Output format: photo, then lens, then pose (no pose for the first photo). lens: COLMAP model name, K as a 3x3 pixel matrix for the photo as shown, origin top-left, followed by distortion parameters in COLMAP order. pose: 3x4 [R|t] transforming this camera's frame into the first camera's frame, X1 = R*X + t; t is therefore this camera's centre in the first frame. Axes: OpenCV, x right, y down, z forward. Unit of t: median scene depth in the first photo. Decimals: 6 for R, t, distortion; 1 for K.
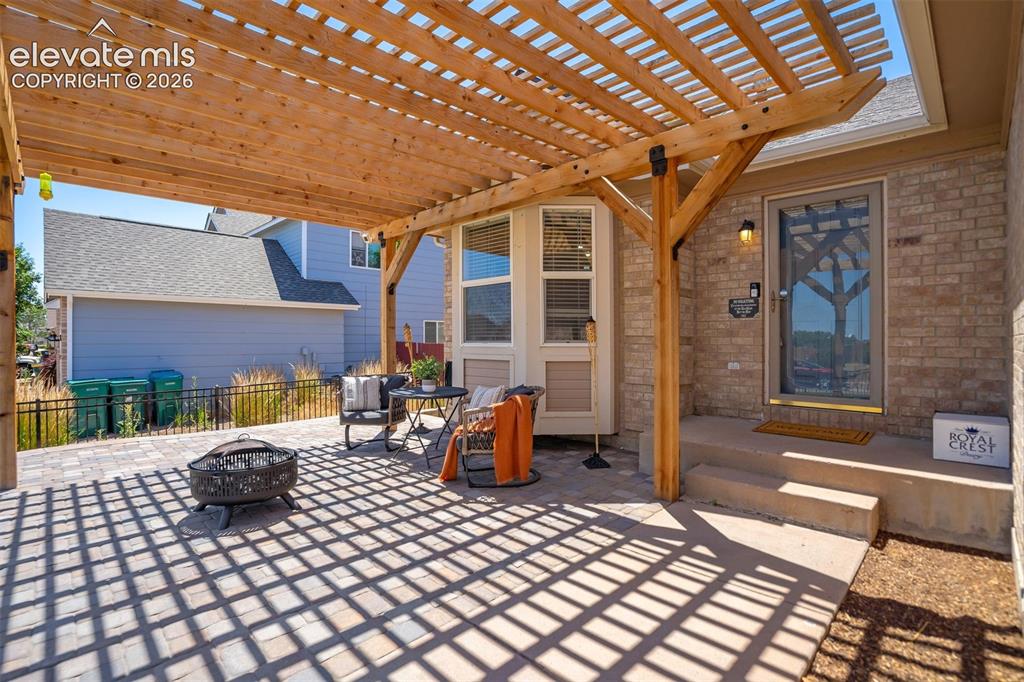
lens RADIAL K [[478.4, 0, 517.8], [0, 478.4, 331.6], [0, 0, 1]] dist [-0.033954, 0.012809]
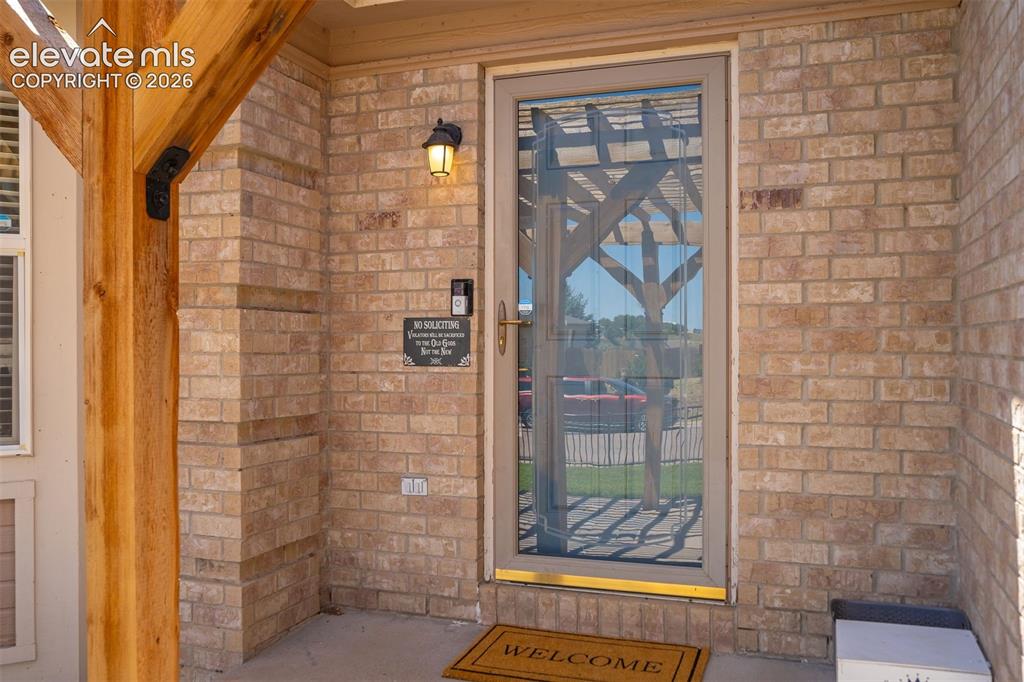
lens RADIAL K [[876.9, 0, 506.6], [0, 876.9, 339.6], [0, 0, 1]] dist [-0.028316, 0.000671]
pose [[0.911593, -0.006884, 0.411036, 0.275802], [0.001344, 0.999904, 0.013765, -0.074628], [-0.411091, -0.011995, 0.911515, 0.372219]]
